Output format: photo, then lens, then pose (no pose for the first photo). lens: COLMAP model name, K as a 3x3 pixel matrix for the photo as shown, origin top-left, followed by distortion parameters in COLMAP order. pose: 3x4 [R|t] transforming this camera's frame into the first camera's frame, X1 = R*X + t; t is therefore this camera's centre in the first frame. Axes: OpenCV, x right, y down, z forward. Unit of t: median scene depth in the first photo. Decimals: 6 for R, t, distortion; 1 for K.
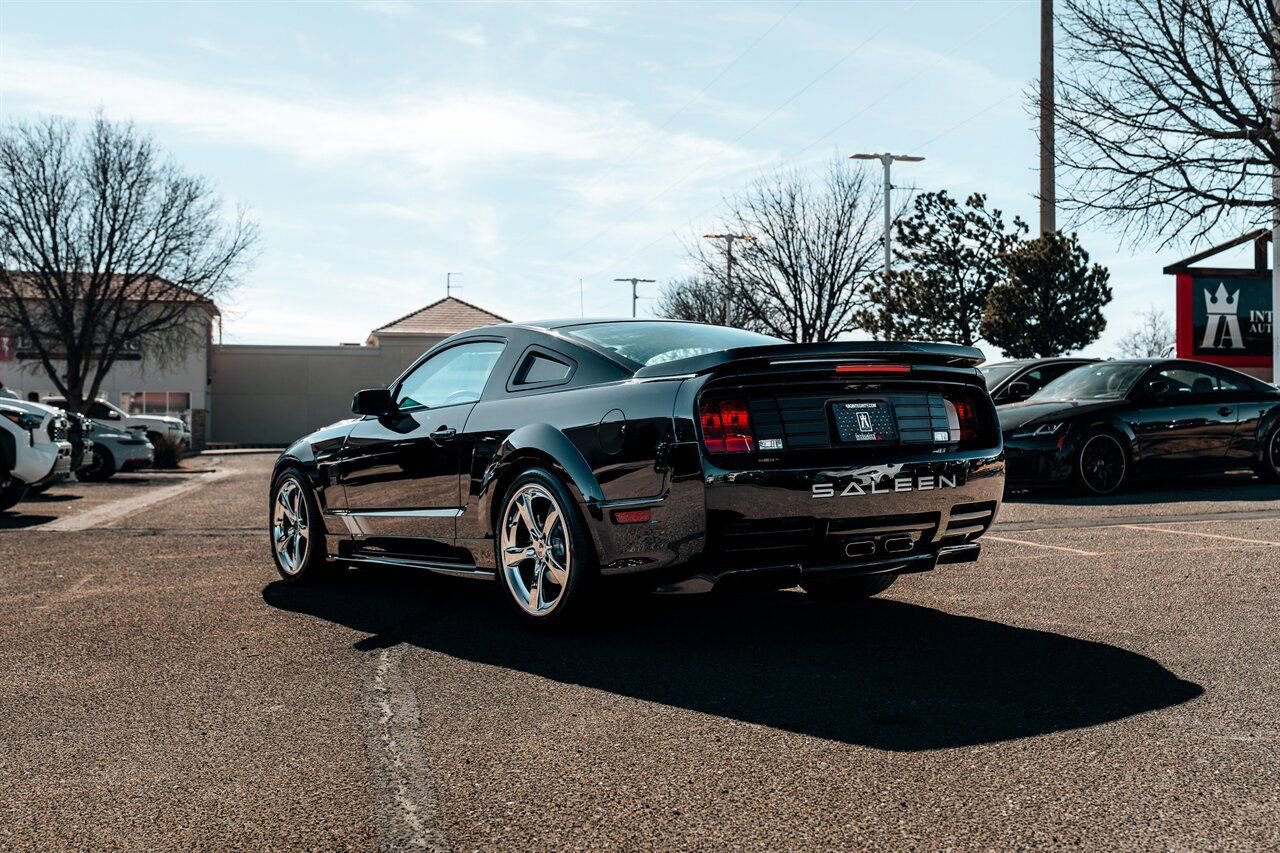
lens RADIAL K [[1585.5, 0, 640.0], [0, 1585.5, 426.5], [0, 0, 1]] dist [-0.013611, -0.013142]
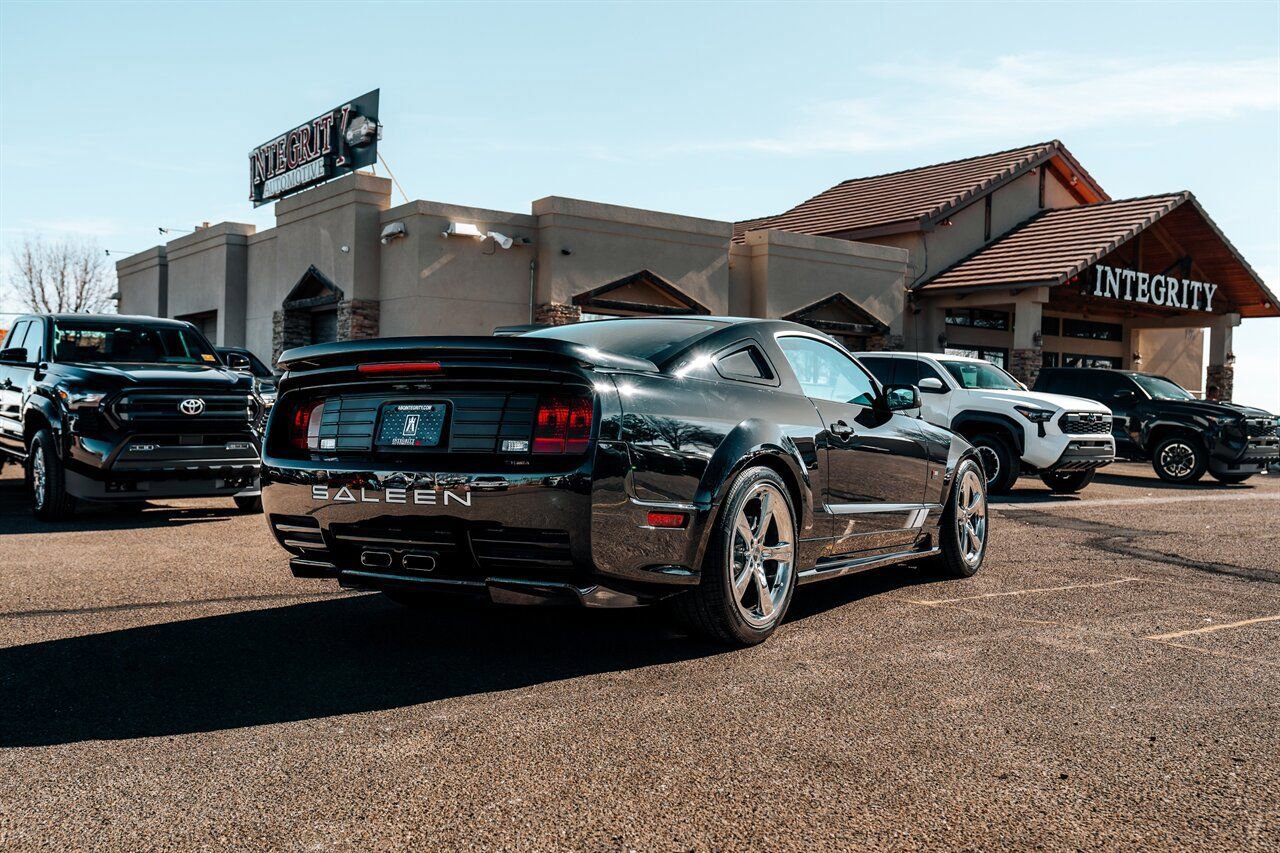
lens RADIAL K [[1255.2, 0, 640.0], [0, 1255.2, 426.5], [0, 0, 1]] dist [-0.004101, -0.011689]
pose [[0.325364, 0.027149, -0.945199, 0.402550], [-0.019950, 0.999562, 0.021842, -0.009558], [0.945378, 0.011750, 0.325763, 0.407199]]
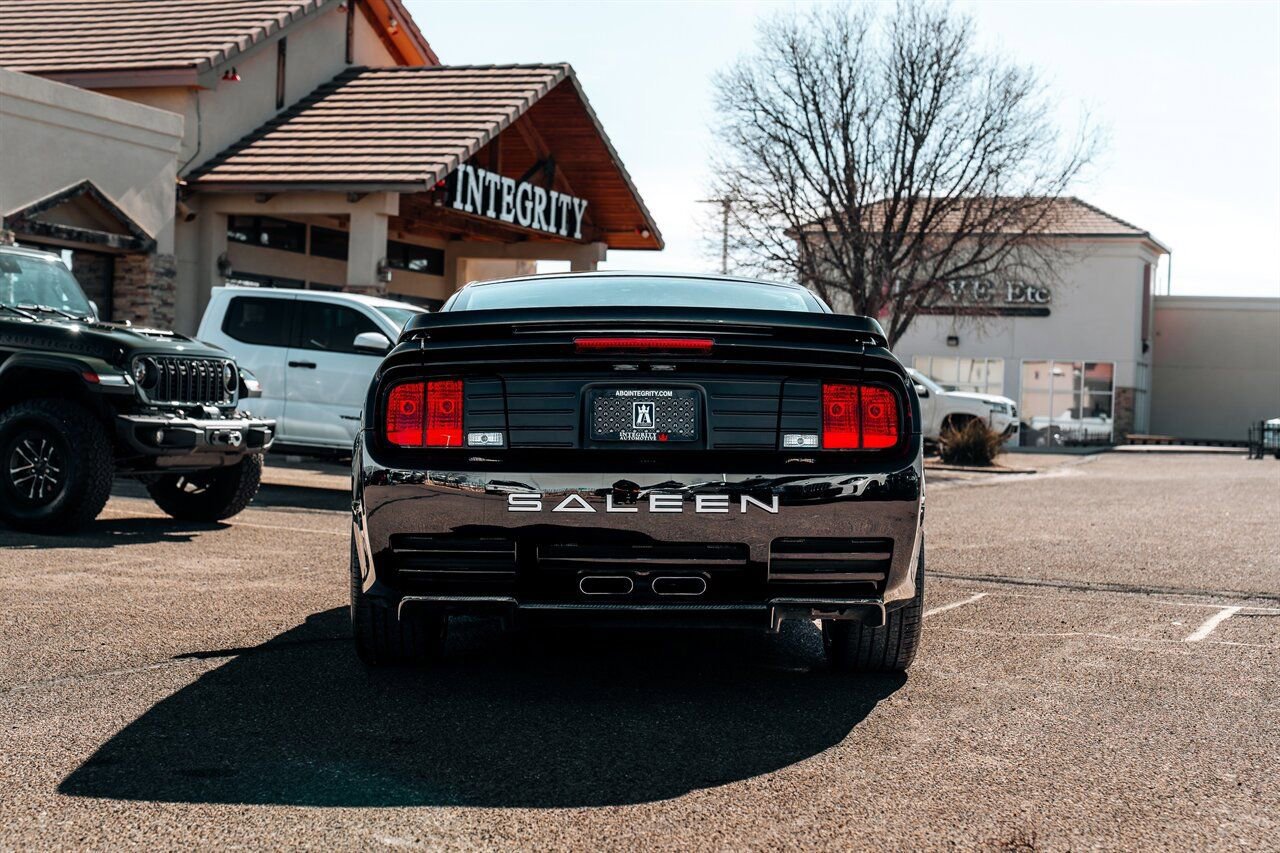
lens RADIAL K [[2341.5, 0, 640.0], [0, 2341.5, 426.5], [0, 0, 1]] dist [-0.000067, -0.003107]
pose [[0.828225, 0.038299, -0.559086, 0.343523], [-0.035224, 0.999247, 0.016271, -0.007089], [0.559288, 0.006217, 0.828950, 0.044342]]
